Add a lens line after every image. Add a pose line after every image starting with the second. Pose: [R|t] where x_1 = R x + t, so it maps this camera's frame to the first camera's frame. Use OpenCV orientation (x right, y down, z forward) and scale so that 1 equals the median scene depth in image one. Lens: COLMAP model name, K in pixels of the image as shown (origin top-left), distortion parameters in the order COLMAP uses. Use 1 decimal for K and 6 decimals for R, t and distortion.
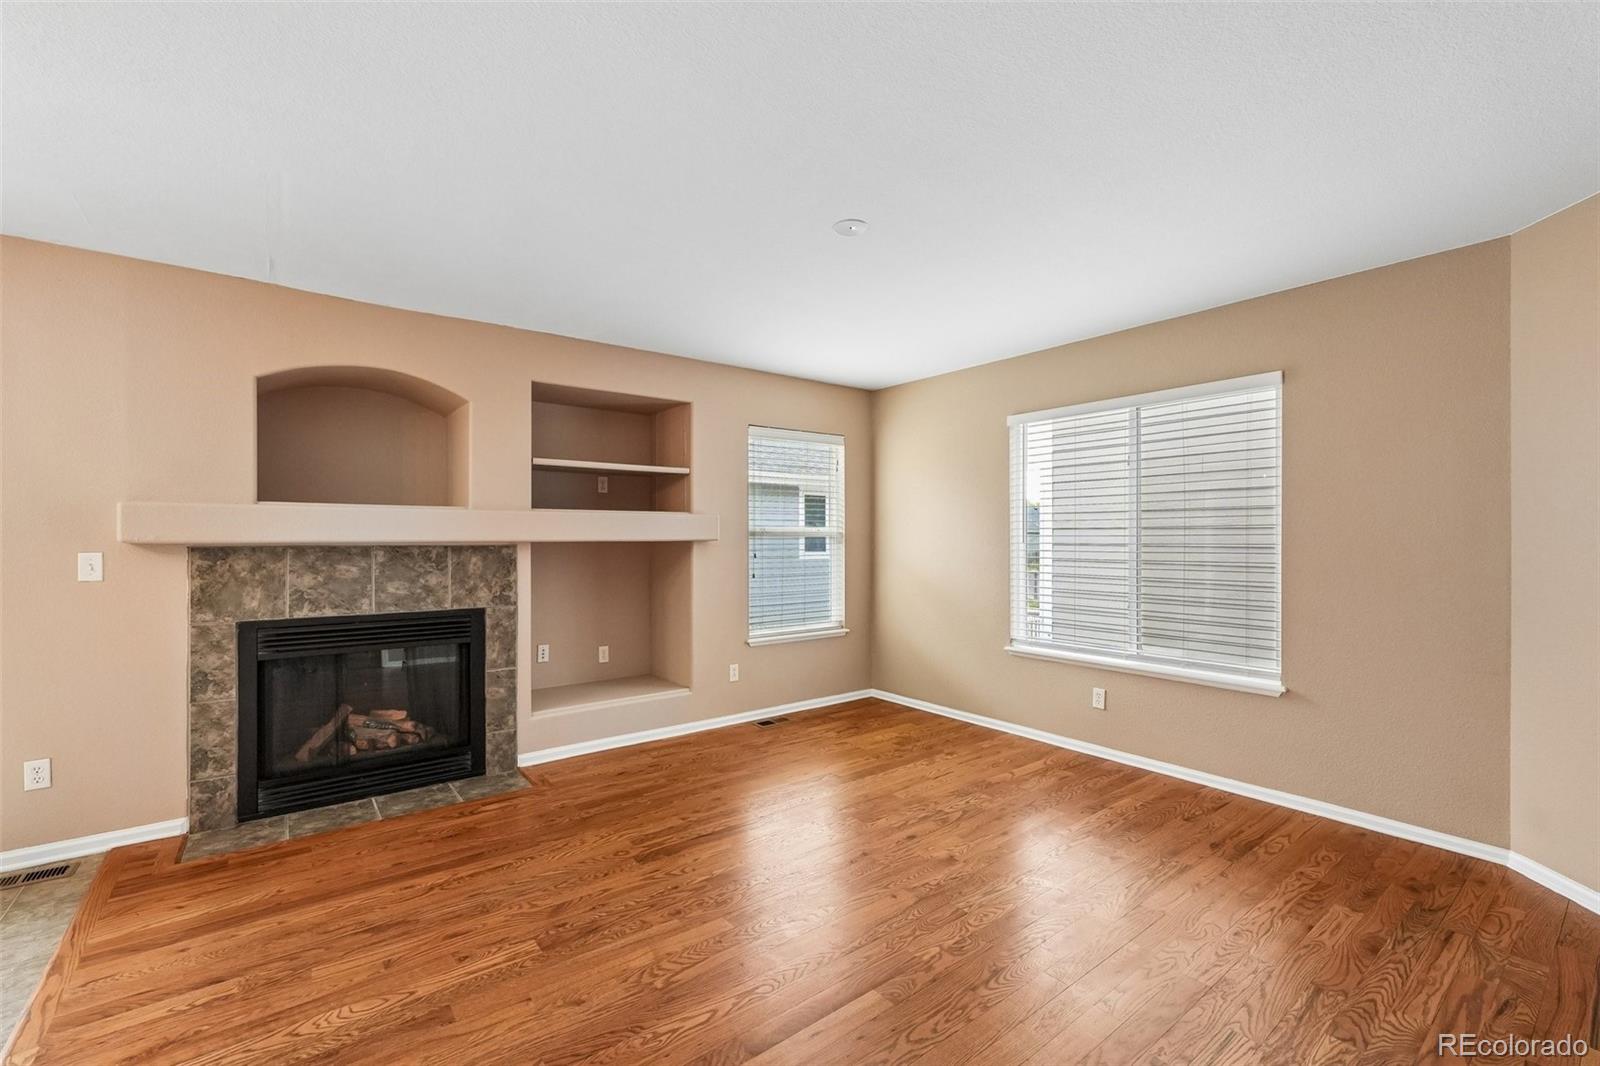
lens RADIAL K [[683.3, 0, 793.5], [0, 683.3, 538.4], [0, 0, 1]] dist [-0.002350, 0.001122]
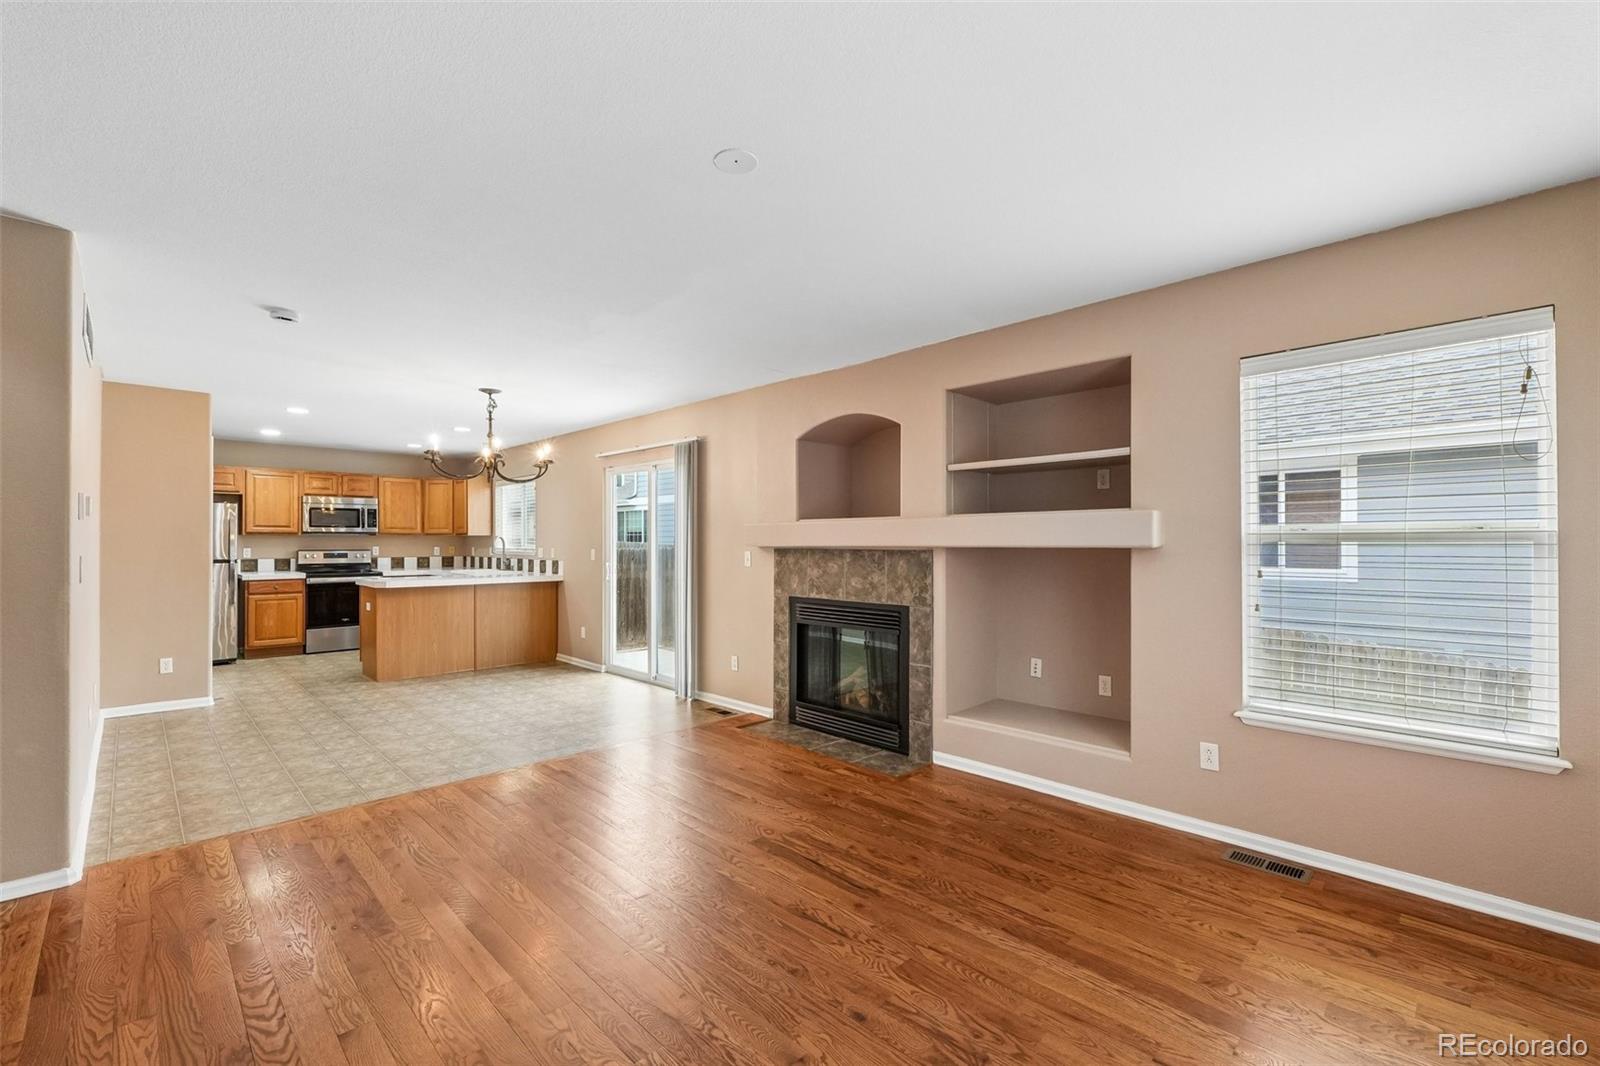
lens RADIAL K [[683.3, 0, 804.8], [0, 683.3, 543.2], [0, 0, 1]] dist [-0.002350, 0.001122]
pose [[0.115664, -0.001021, -0.993288, 0.642305], [-0.003292, 0.999994, -0.001411, 0.001040], [0.993283, 0.003433, 0.115659, 0.710591]]
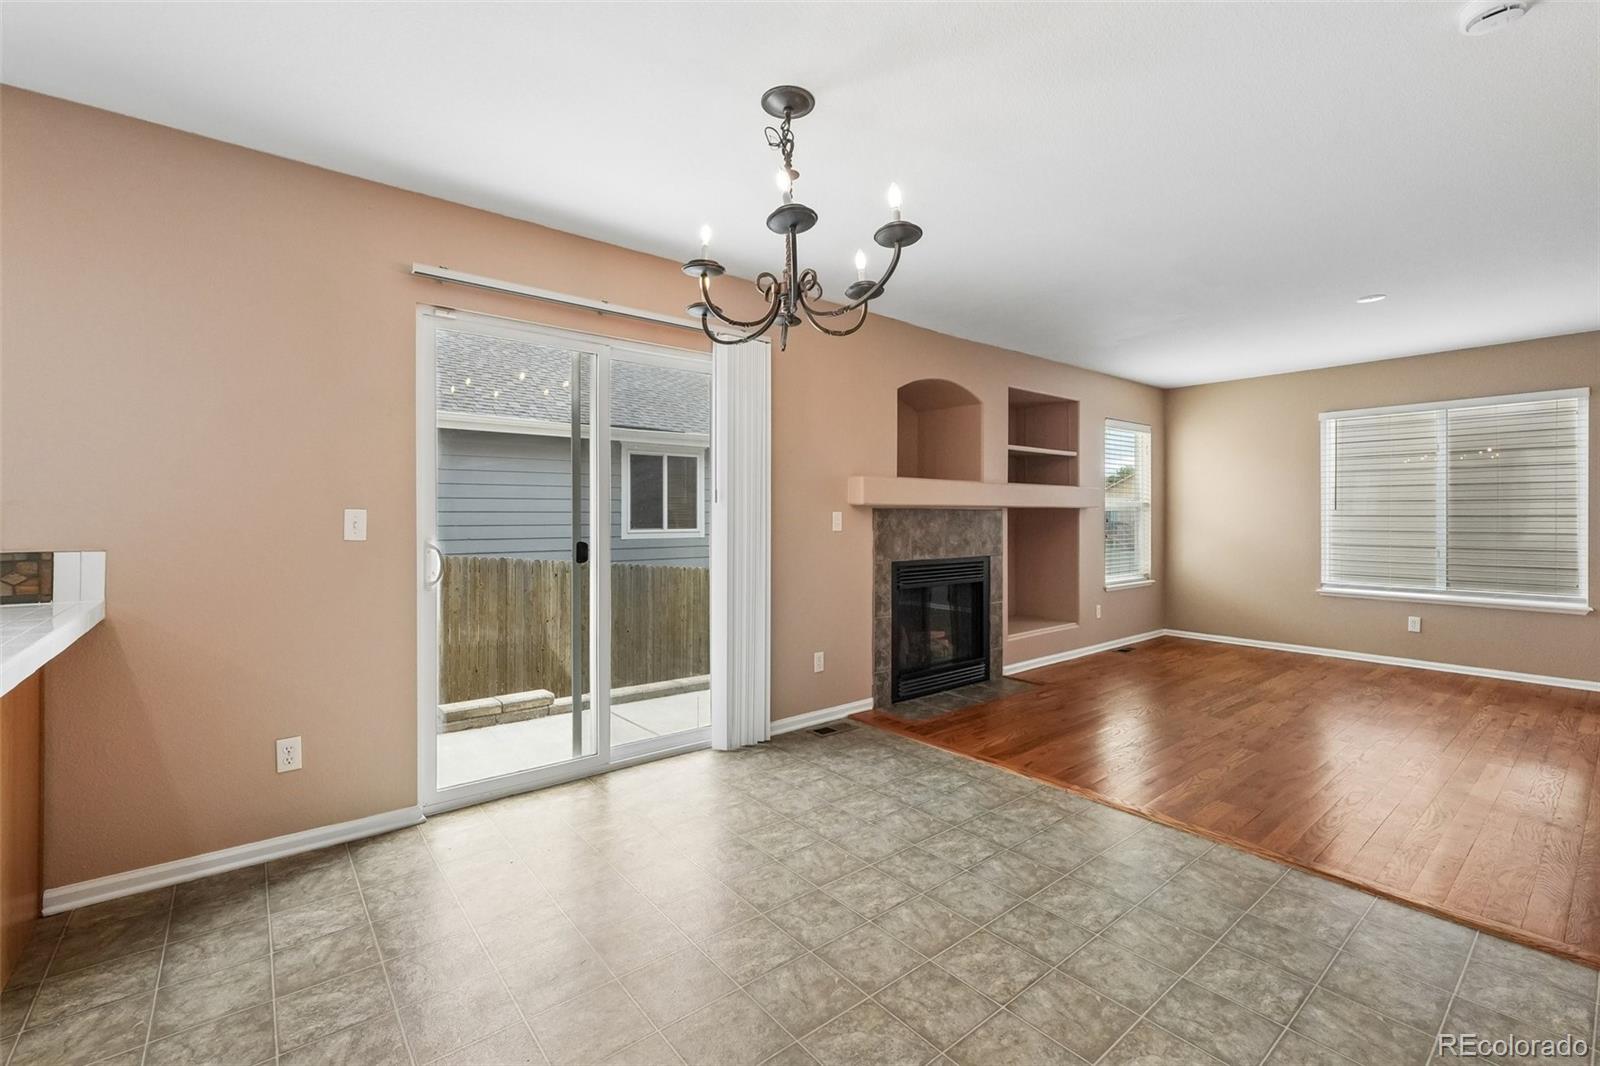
lens RADIAL K [[683.3, 0, 810.6], [0, 683.3, 517.1], [0, 0, 1]] dist [-0.002350, 0.001122]
pose [[0.999633, 0.000568, 0.027092, -0.852577], [-0.000590, 0.999999, 0.000827, 0.023721], [-0.027091, -0.000843, 0.999633, -0.344542]]
